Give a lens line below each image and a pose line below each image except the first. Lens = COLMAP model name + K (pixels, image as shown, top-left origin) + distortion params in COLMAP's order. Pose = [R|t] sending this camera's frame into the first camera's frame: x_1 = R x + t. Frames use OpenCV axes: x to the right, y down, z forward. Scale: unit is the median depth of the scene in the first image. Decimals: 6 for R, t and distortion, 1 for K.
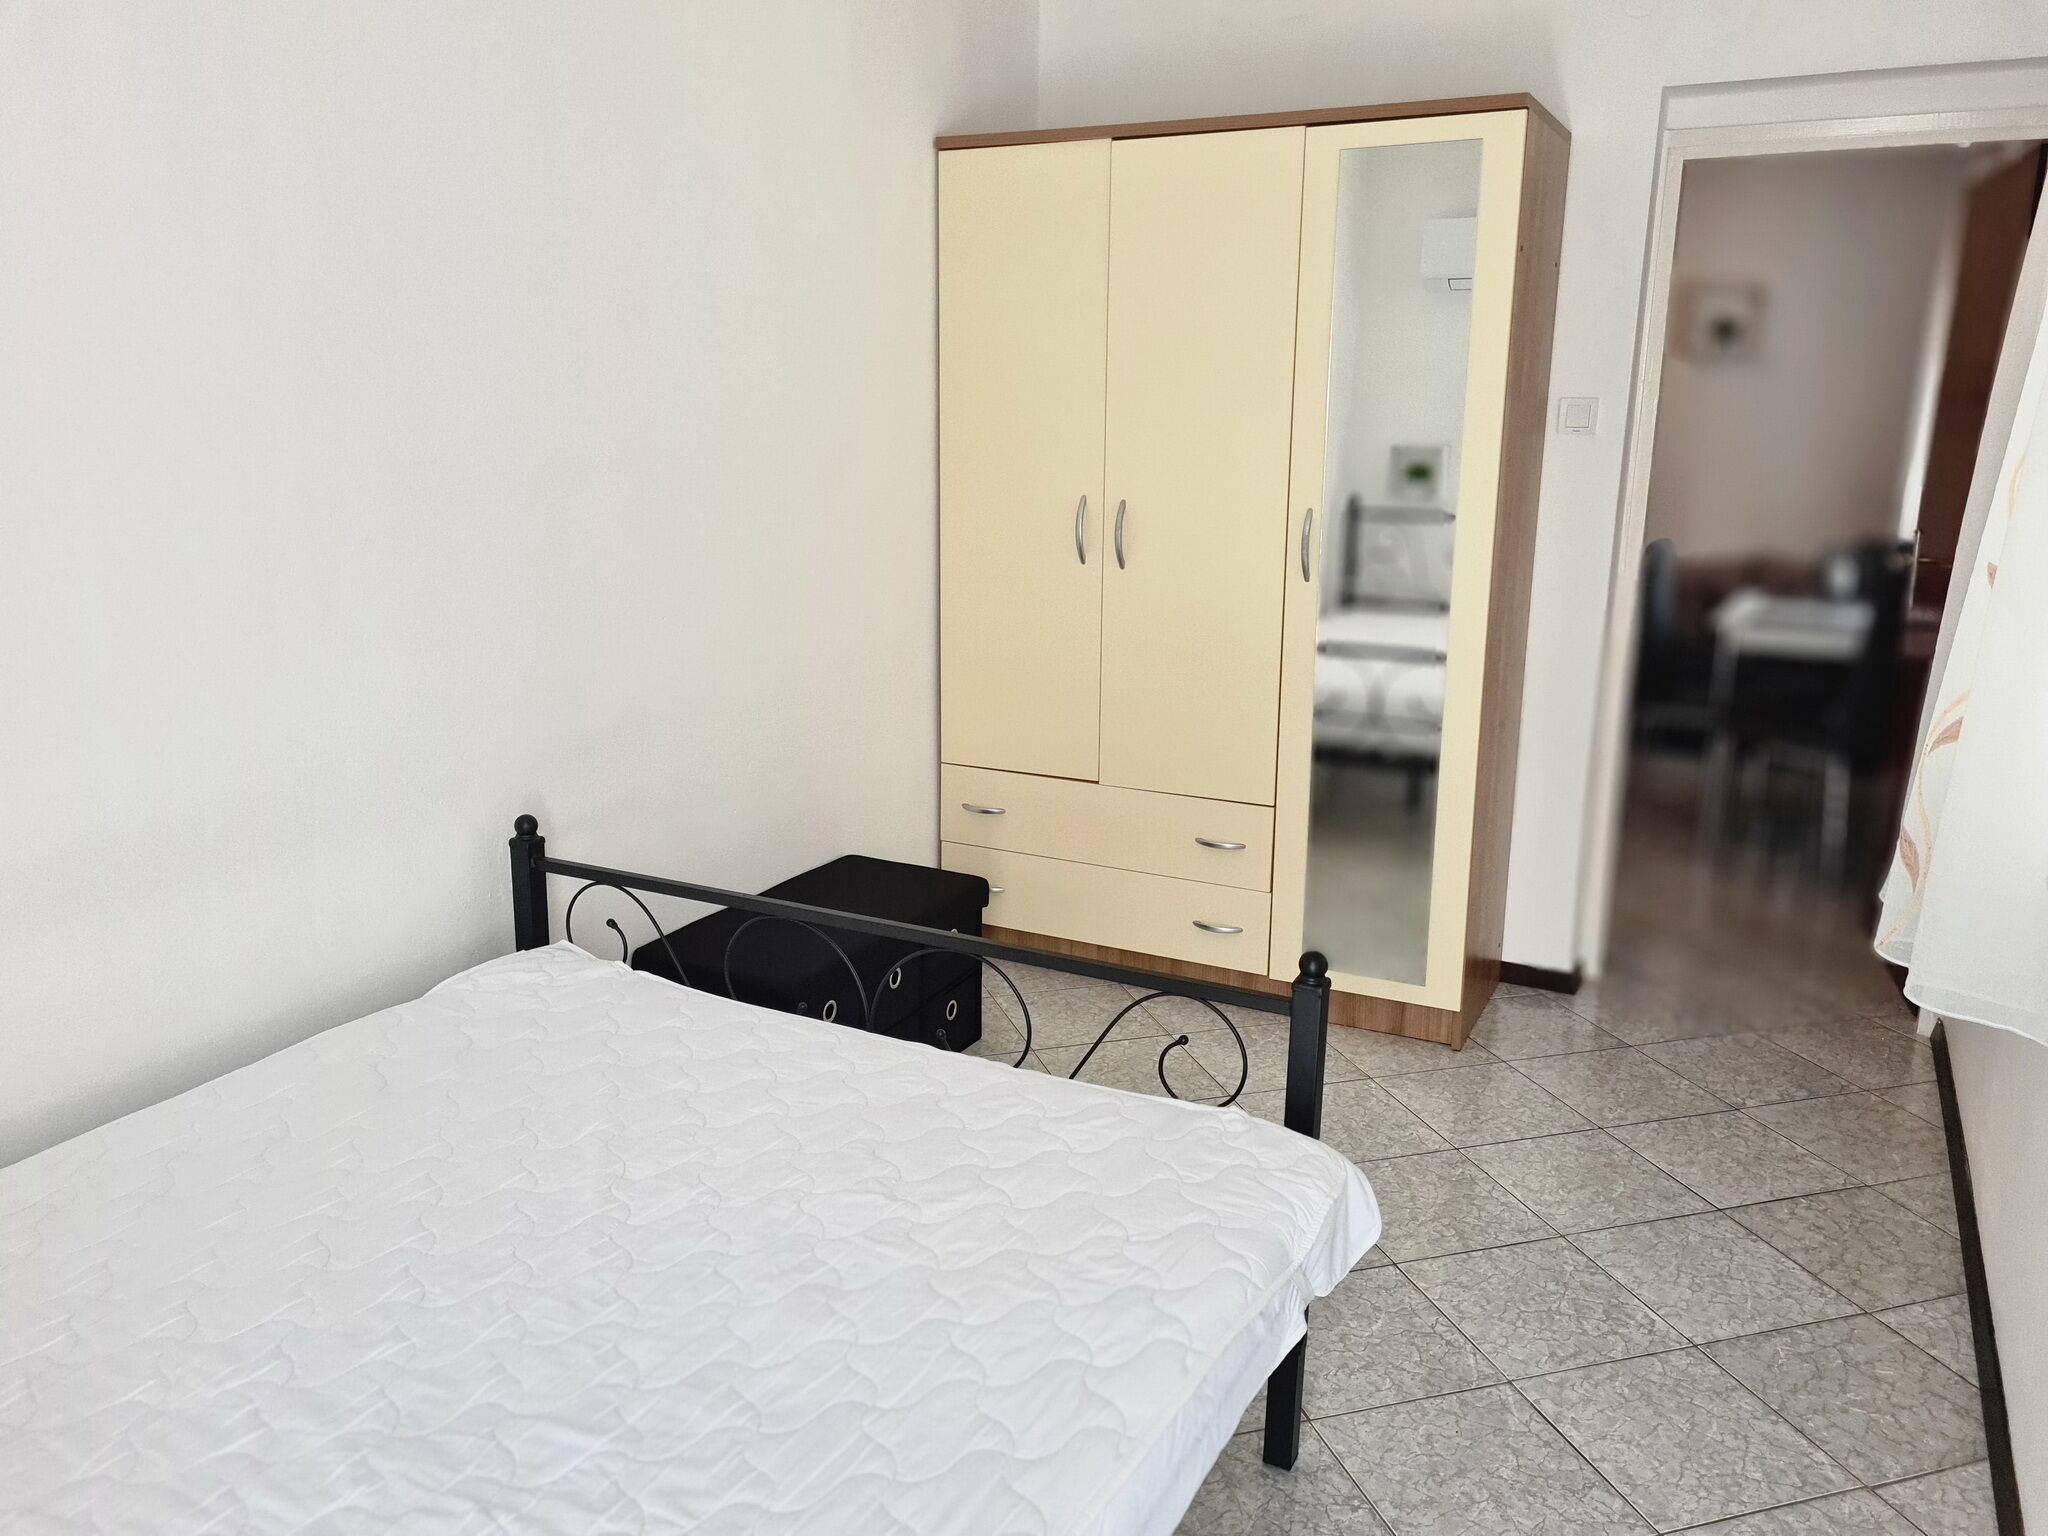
lens RADIAL K [[1538.9, 0, 1024.6], [0, 1538.9, 768.3], [0, 0, 1]] dist [-0.014614, -0.003498]
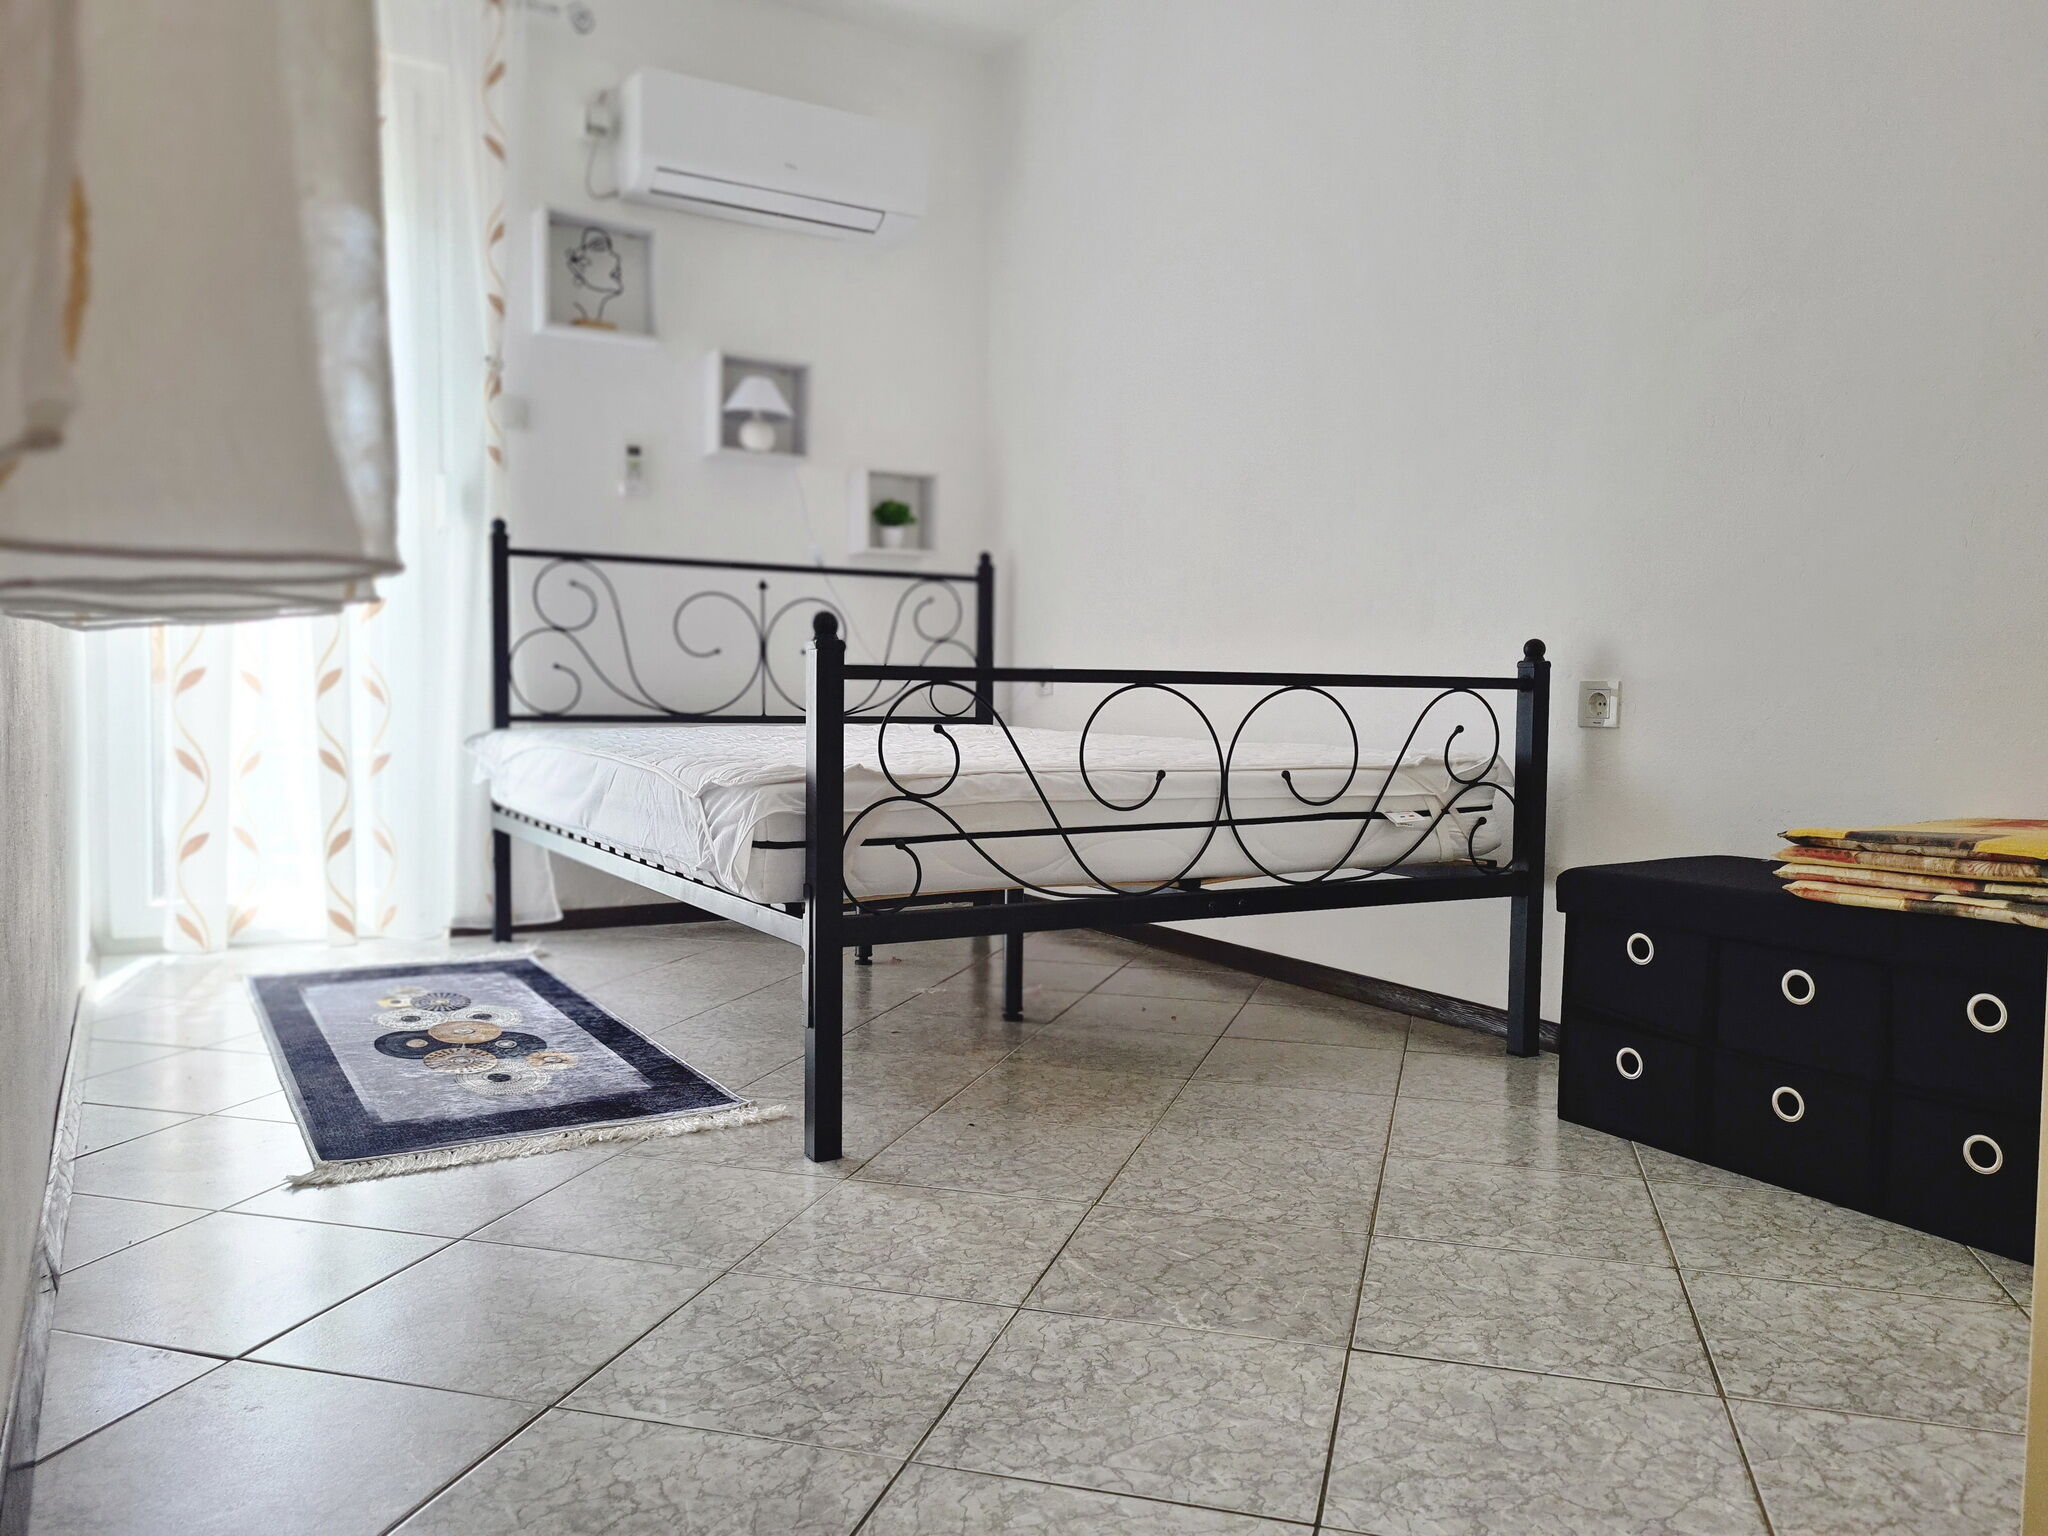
lens RADIAL K [[1538.9, 0, 1027.6], [0, 1538.9, 768.4], [0, 0, 1]] dist [-0.014614, -0.003498]
pose [[-0.538056, 0.021472, -0.842635, 0.791058], [-0.227093, 0.959019, 0.169445, 0.013888], [0.811742, 0.282528, -0.511130, 1.323970]]
